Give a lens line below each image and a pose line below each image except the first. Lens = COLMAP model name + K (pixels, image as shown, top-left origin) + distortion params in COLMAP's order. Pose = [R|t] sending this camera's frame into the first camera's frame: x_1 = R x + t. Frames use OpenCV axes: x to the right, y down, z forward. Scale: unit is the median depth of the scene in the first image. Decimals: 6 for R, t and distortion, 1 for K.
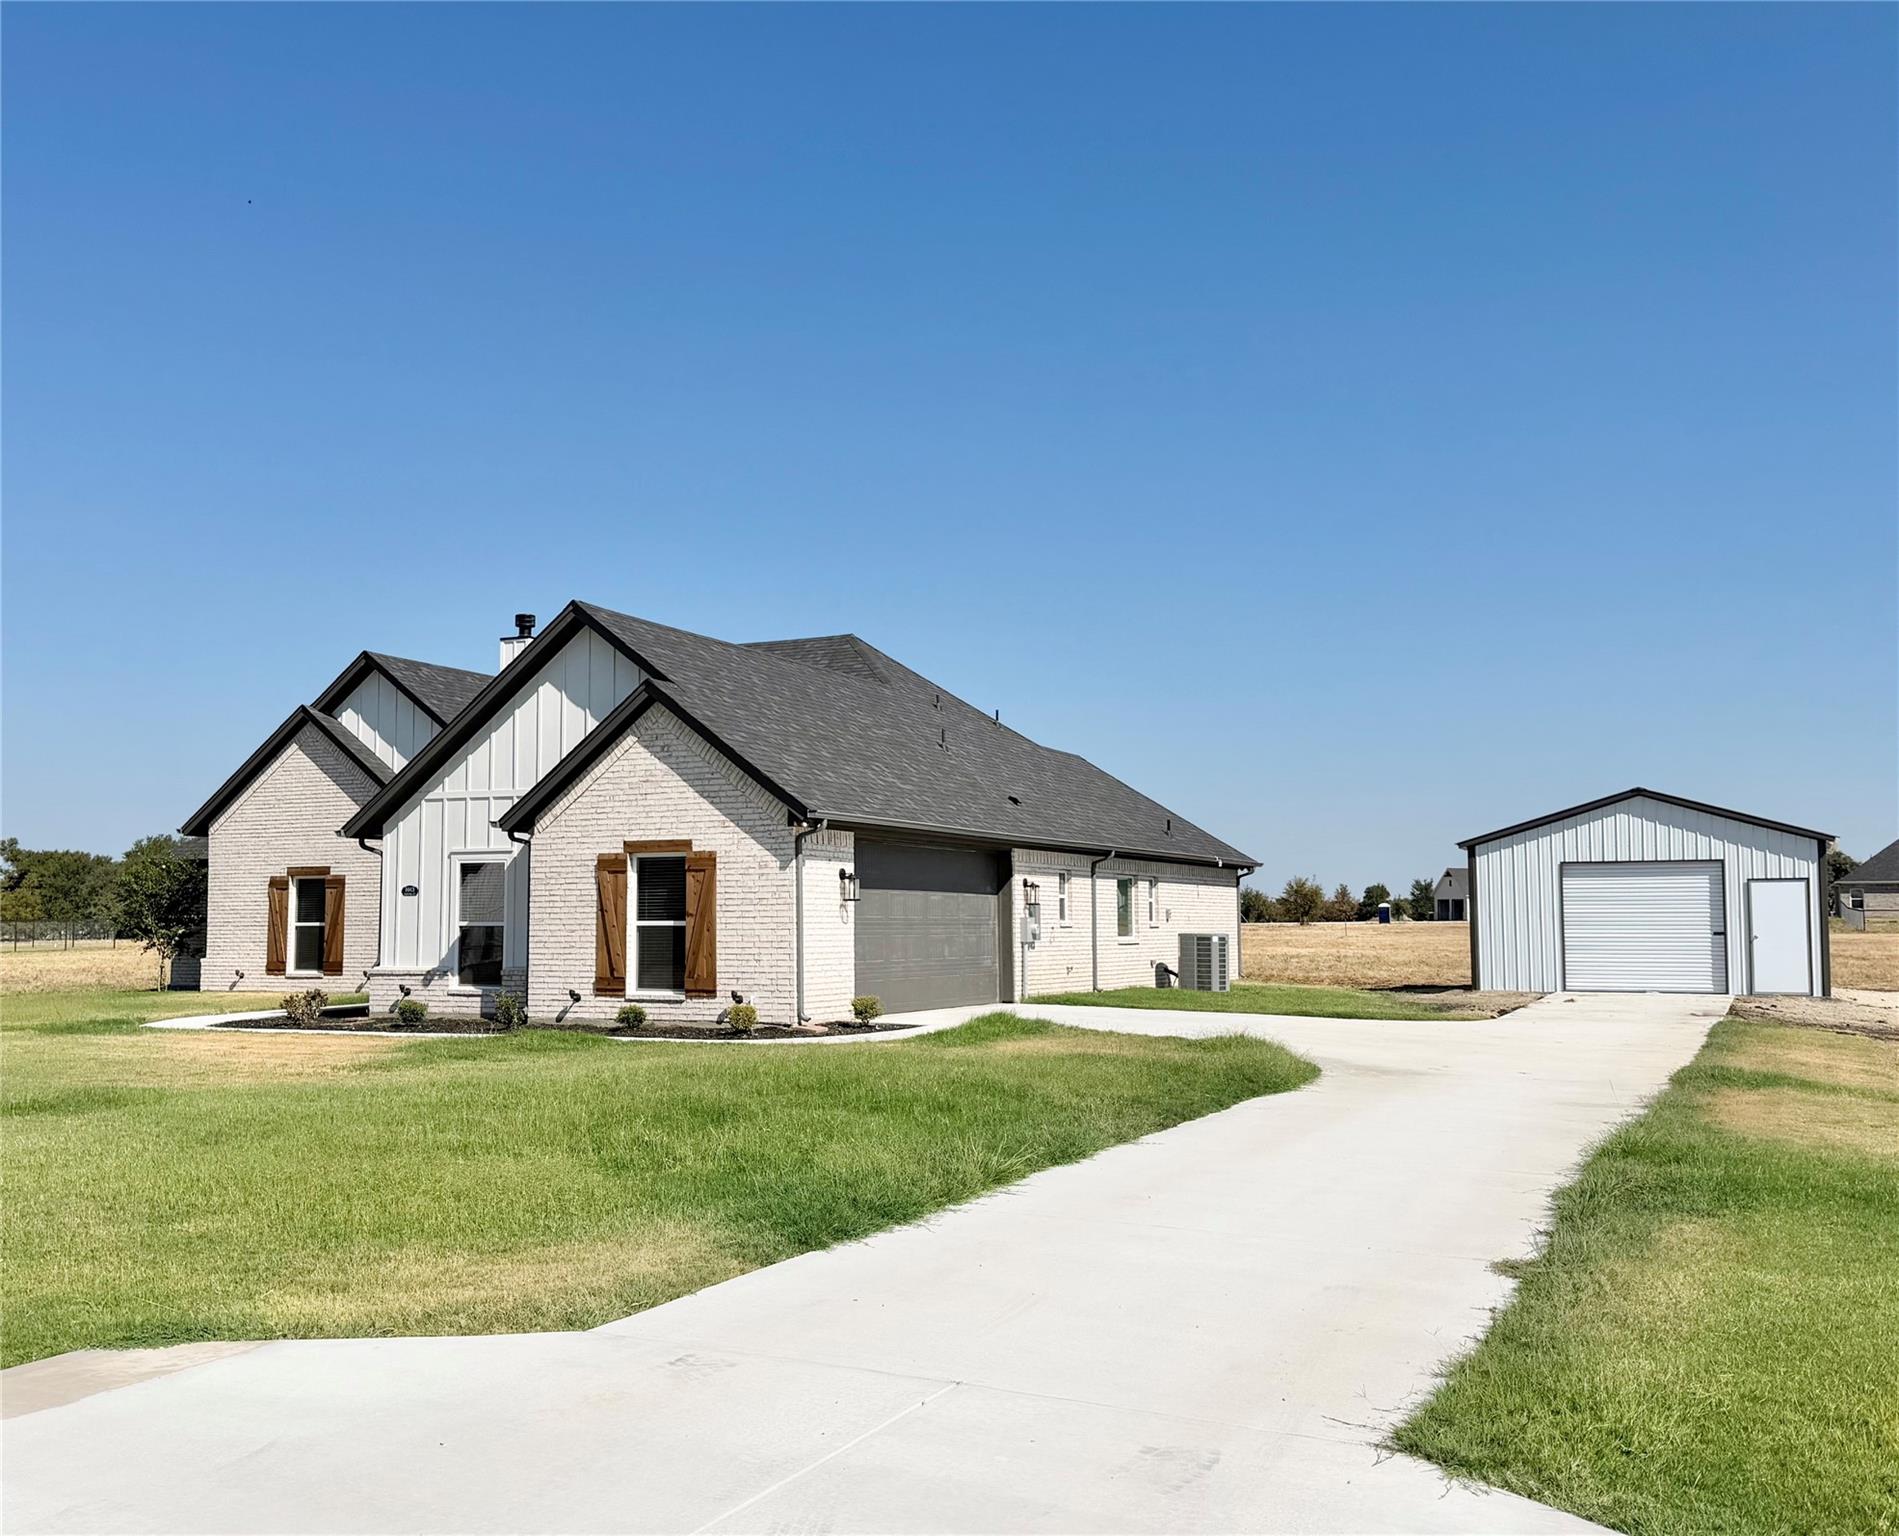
lens RADIAL K [[1793.9, 0, 948.9], [0, 1793.9, 763.7], [0, 0, 1]] dist [0.066620, 0.000000]
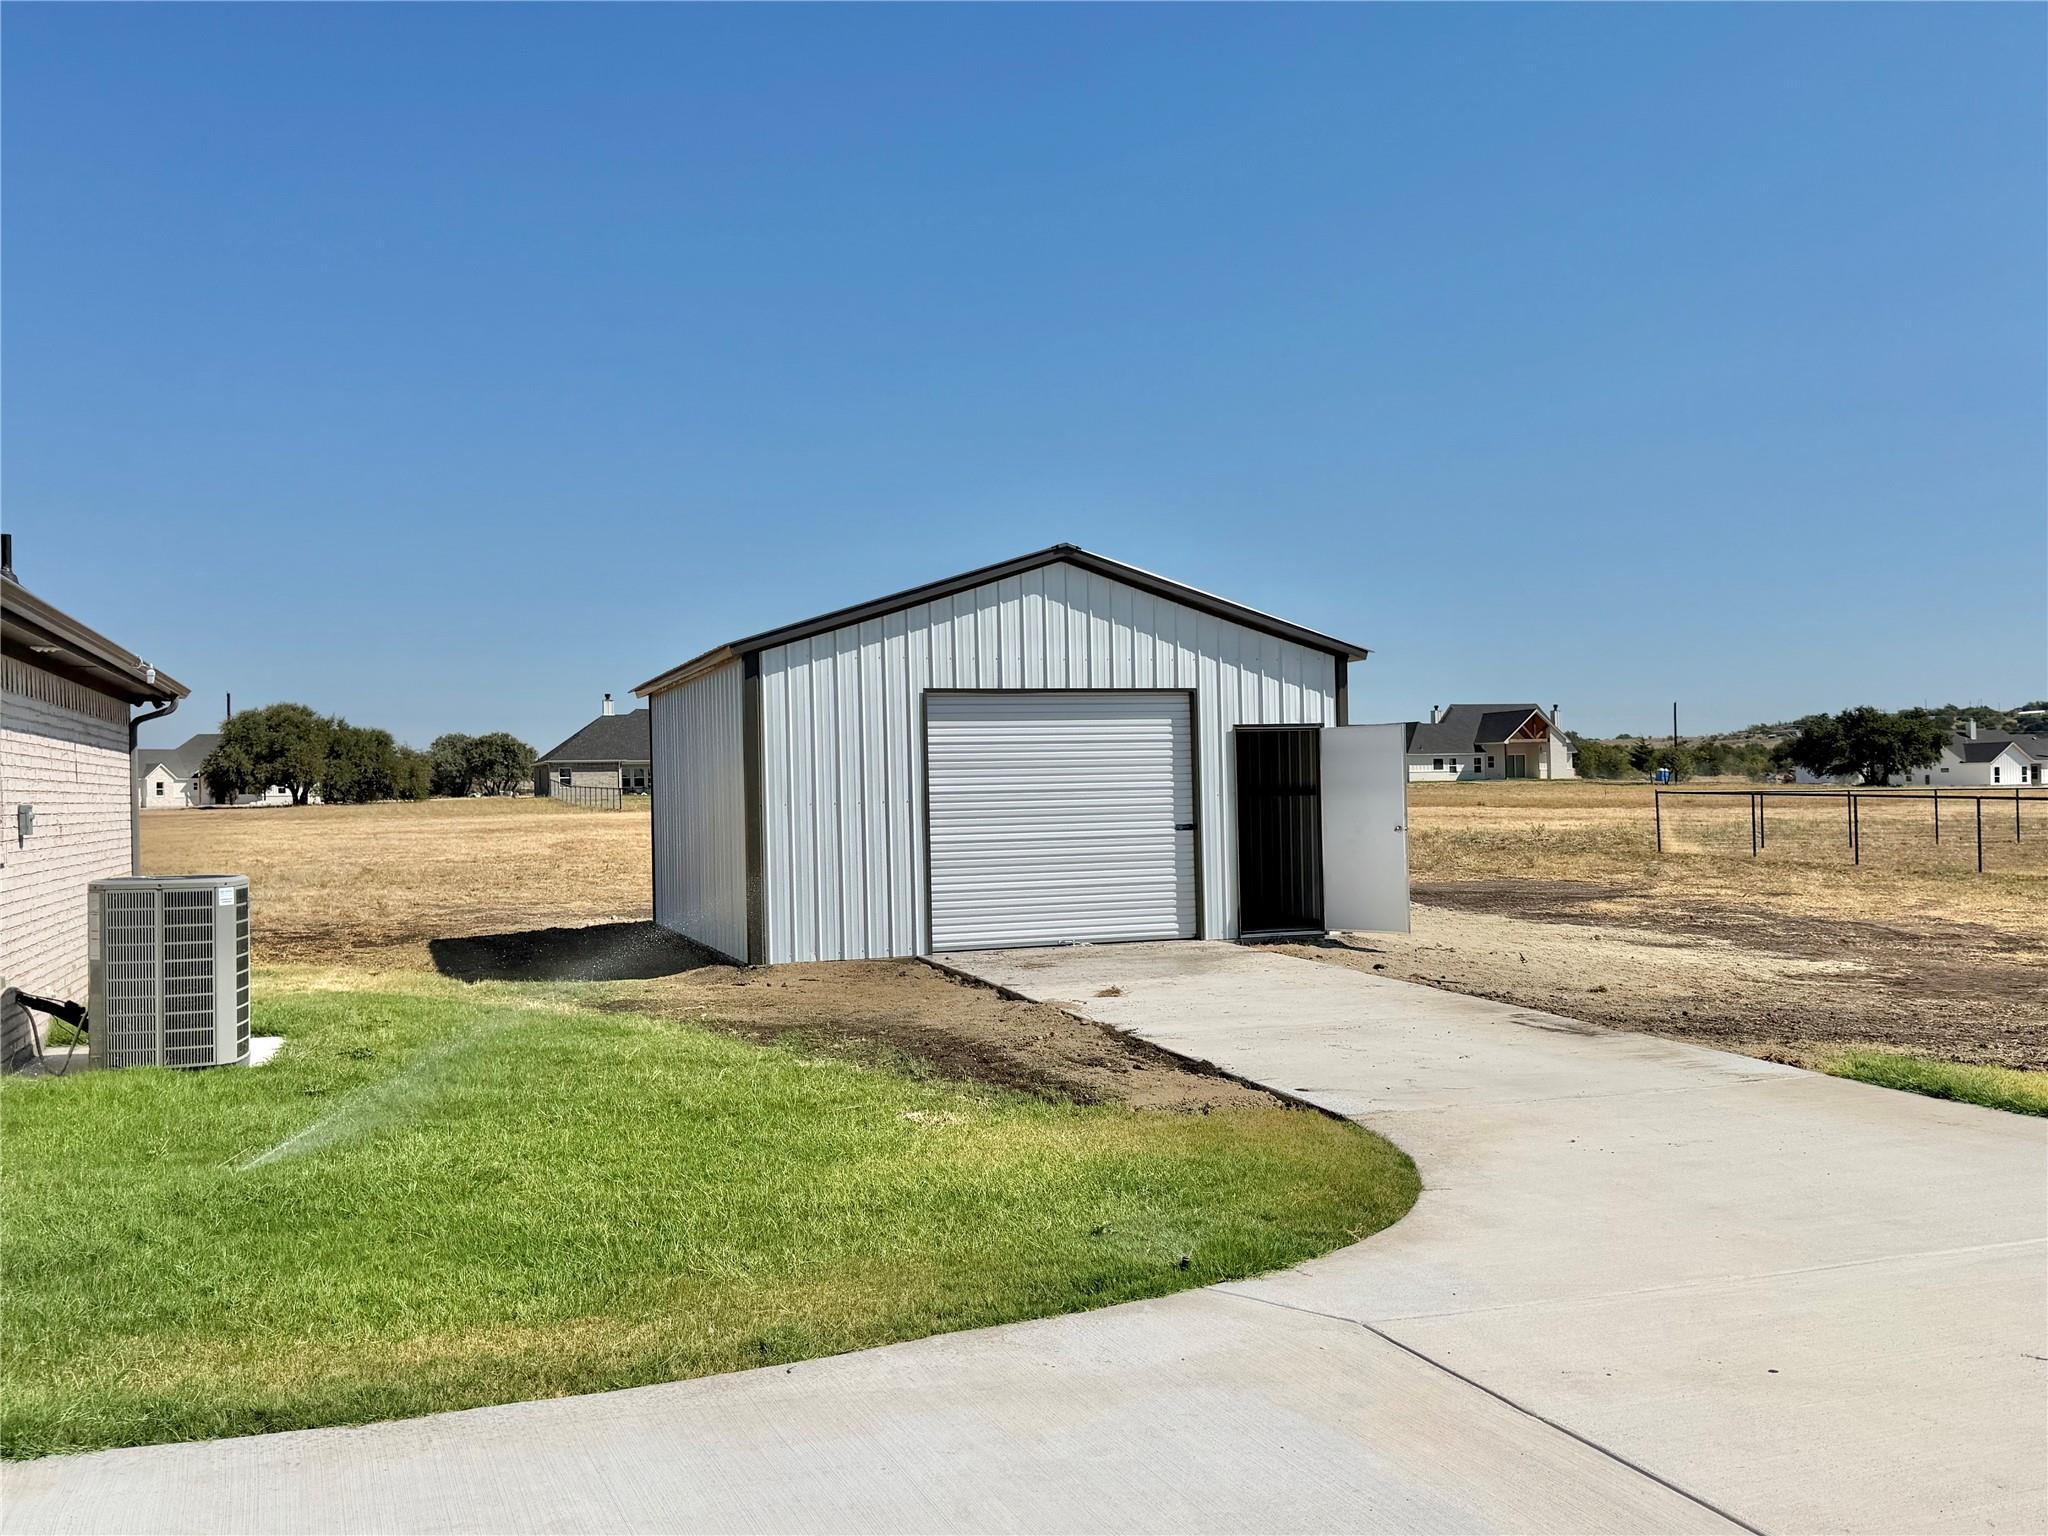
lens RADIAL K [[1747.8, 0, 1022.6], [0, 1747.8, 756.7], [0, 0, 1]] dist [0.067958, 0.001744]
pose [[0.732154, -0.000305, 0.681140, 0.041175], [-0.041094, 0.998159, 0.044618, 0.056392], [-0.679899, -0.060658, 0.730793, 0.711644]]
